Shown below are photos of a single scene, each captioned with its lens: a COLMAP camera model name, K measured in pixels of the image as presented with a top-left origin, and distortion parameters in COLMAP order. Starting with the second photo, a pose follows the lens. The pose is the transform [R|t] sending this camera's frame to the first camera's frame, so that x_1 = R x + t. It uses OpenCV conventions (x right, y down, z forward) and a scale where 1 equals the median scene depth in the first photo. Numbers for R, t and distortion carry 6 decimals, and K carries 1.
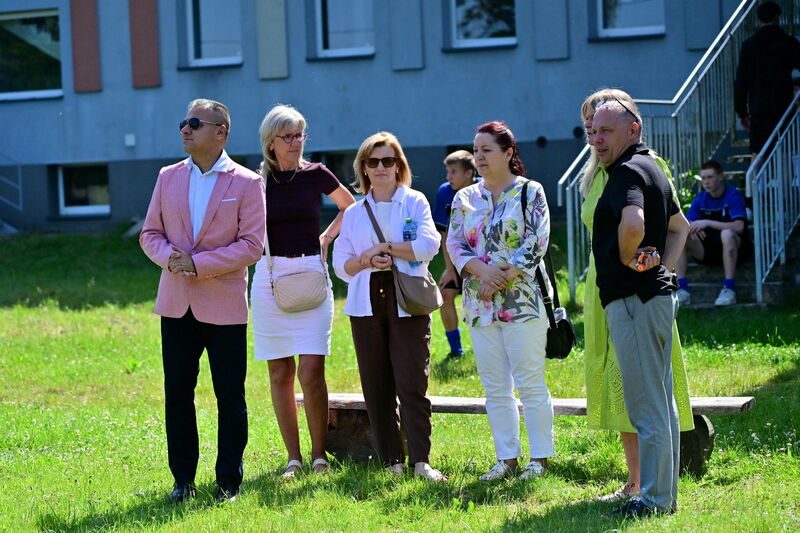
lens RADIAL K [[2183.2, 0, 400.0], [0, 2183.2, 266.5], [0, 0, 1]] dist [0.081354, 0.836058]
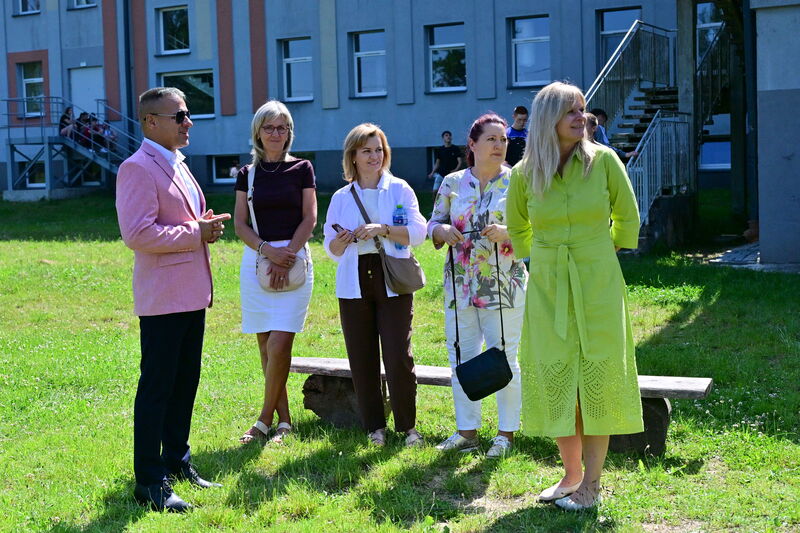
lens RADIAL K [[1203.9, 0, 400.0], [0, 1203.9, 266.5], [0, 0, 1]] dist [-0.019313, 0.002644]
pose [[0.999959, 0.009032, 0.000294, 0.009741], [-0.009036, 0.998987, 0.044077, -0.017654], [0.000105, -0.044078, 0.999028, 0.395399]]
